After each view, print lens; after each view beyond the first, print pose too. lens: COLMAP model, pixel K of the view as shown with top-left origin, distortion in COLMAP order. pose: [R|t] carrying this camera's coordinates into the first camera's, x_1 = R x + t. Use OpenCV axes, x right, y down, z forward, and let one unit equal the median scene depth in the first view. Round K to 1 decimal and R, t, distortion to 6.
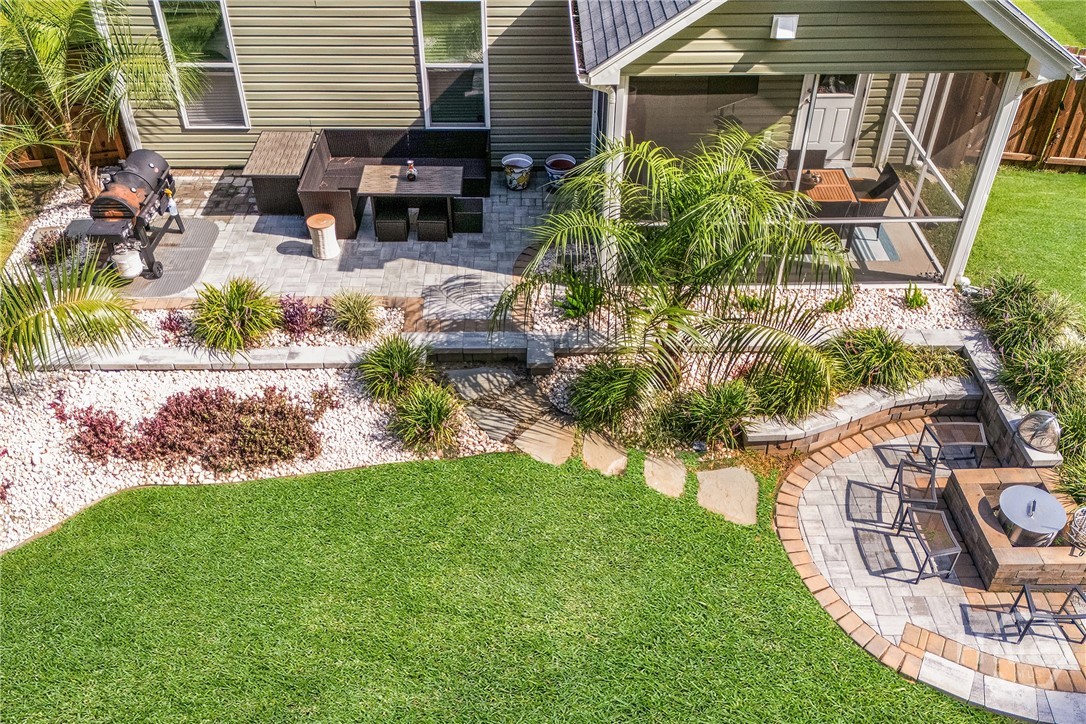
lens RADIAL K [[954.0, 0, 546.6], [0, 954.0, 380.0], [0, 0, 1]] dist [0.159911, -0.306984]
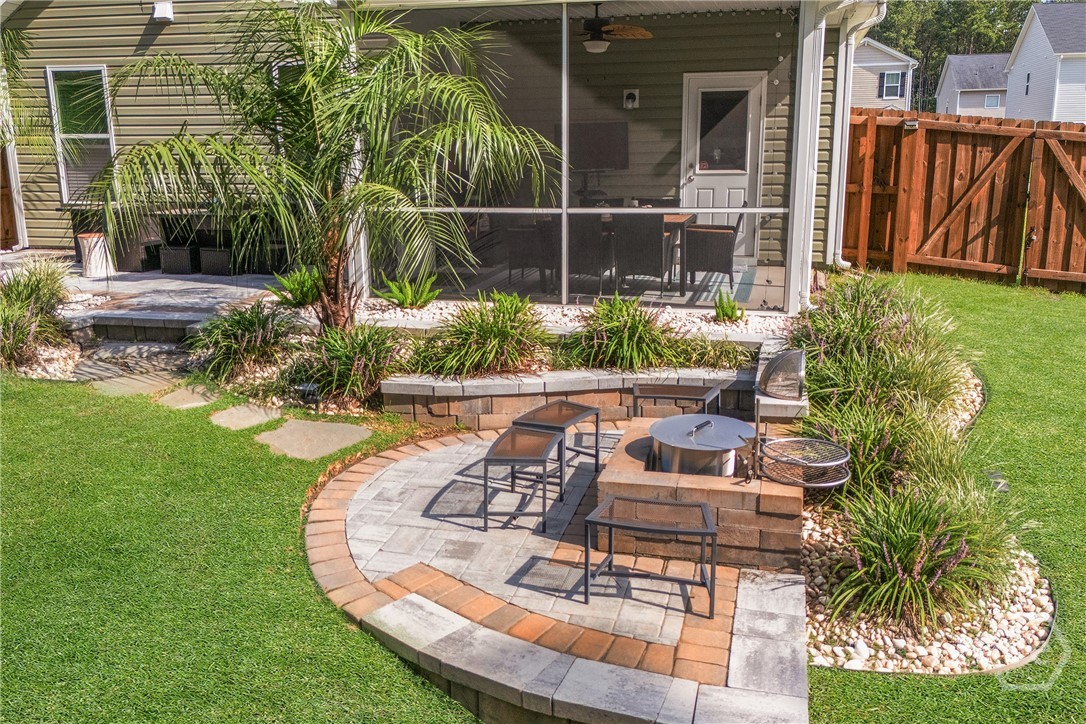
lens RADIAL K [[975.1, 0, 550.0], [0, 975.1, 355.4], [0, 0, 1]] dist [0.133367, -0.355468]
pose [[0.966375, 0.043387, -0.253452, 0.446651], [-0.153739, 0.887577, -0.434247, 0.290239], [0.206118, 0.458611, 0.864402, 0.358362]]
